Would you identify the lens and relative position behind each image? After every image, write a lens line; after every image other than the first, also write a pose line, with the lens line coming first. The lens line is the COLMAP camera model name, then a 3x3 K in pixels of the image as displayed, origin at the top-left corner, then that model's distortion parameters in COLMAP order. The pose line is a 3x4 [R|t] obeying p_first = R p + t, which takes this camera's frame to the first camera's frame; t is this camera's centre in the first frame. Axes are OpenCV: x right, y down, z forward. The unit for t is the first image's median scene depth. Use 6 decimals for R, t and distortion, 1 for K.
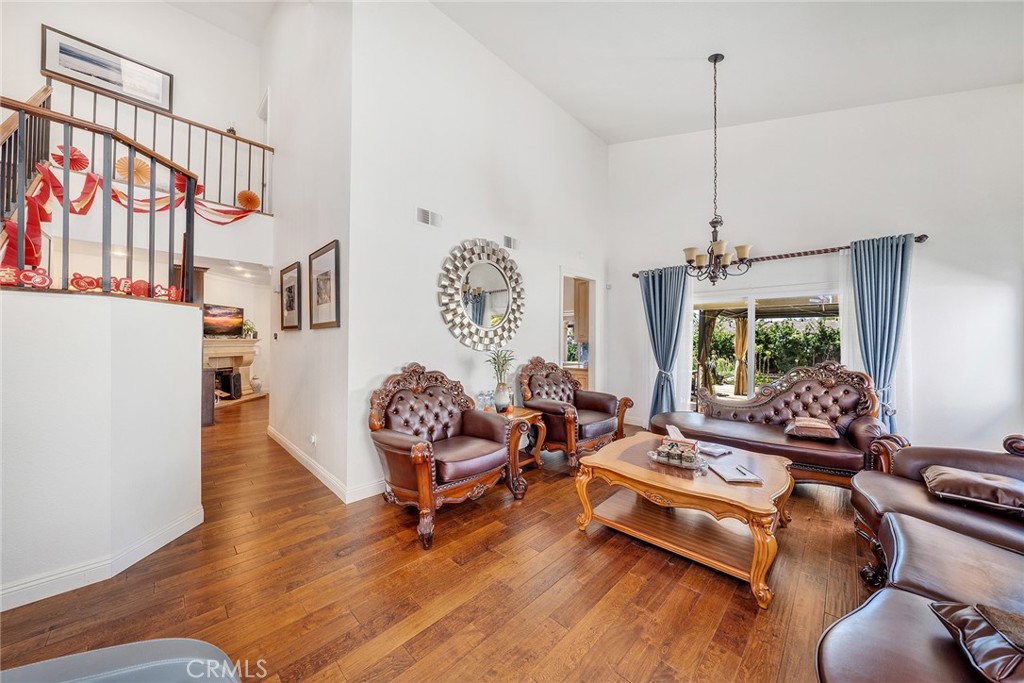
lens RADIAL K [[347.8, 0, 506.5], [0, 347.8, 335.4], [0, 0, 1]] dist [-0.001485, -0.000094]
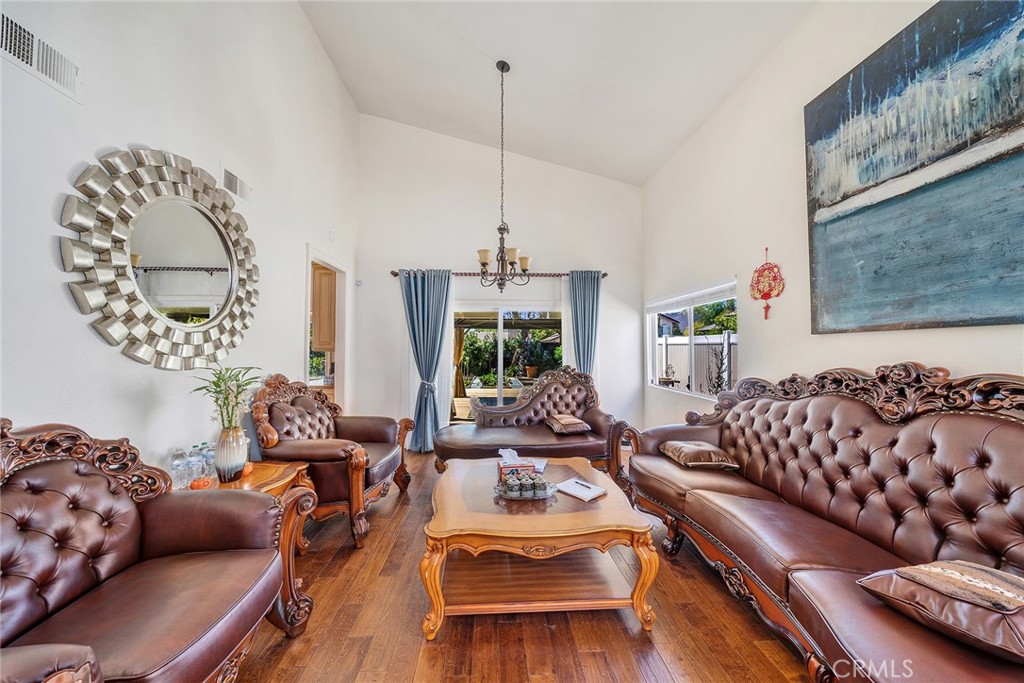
lens RADIAL K [[355.9, 0, 499.4], [0, 355.9, 338.6], [0, 0, 1]] dist [-0.005361, -0.000081]
pose [[0.694012, 0.016729, 0.719769, -0.124724], [-0.008830, 0.999853, -0.014724, 0.000879], [-0.719909, 0.003863, 0.694057, 0.298279]]
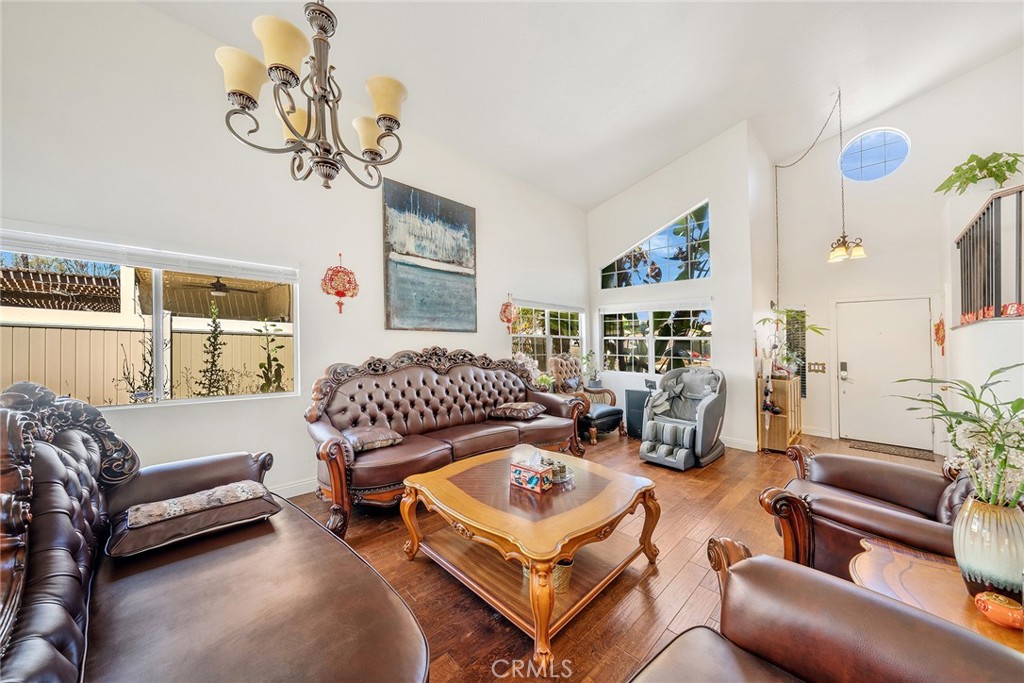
lens RADIAL K [[340.0, 0, 509.9], [0, 340.0, 332.9], [0, 0, 1]] dist [-0.000299, -0.000039]
pose [[-0.999199, -0.000870, 0.040017, 0.372556], [-0.003479, 0.997868, -0.065165, 0.049413], [-0.039875, -0.065252, -0.997072, 1.297389]]
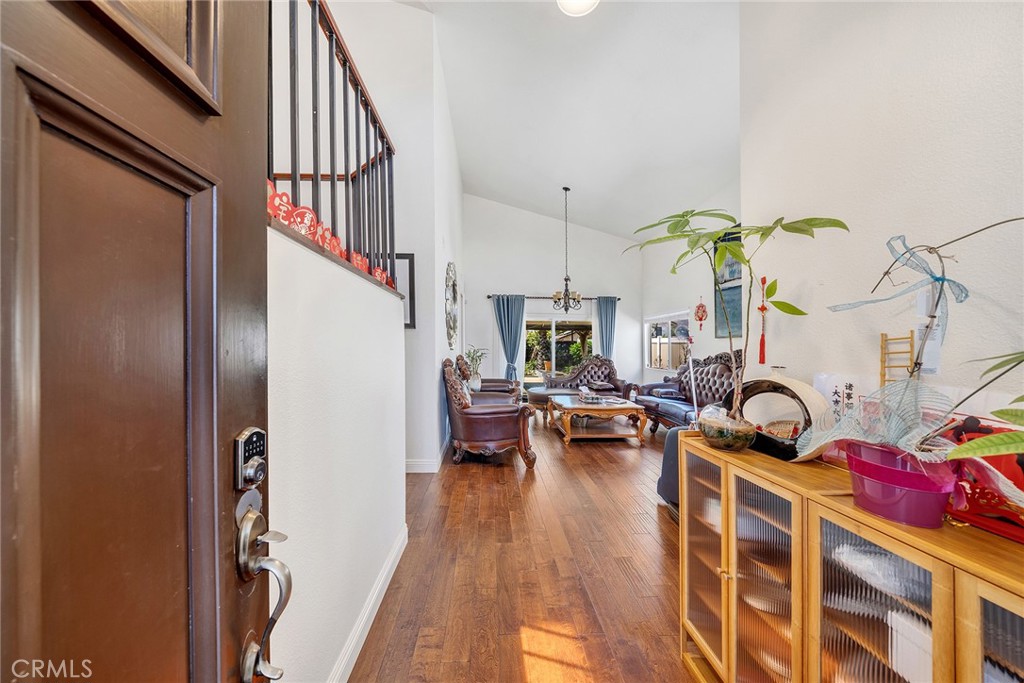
lens RADIAL K [[362.3, 0, 508.1], [0, 362.3, 330.1], [0, 0, 1]] dist [-0.001630, -0.000171]
pose [[0.675740, 0.036734, 0.736224, -0.990685], [-0.019519, 0.999299, -0.031945, 0.010415], [-0.736881, 0.007217, 0.675984, -0.060745]]
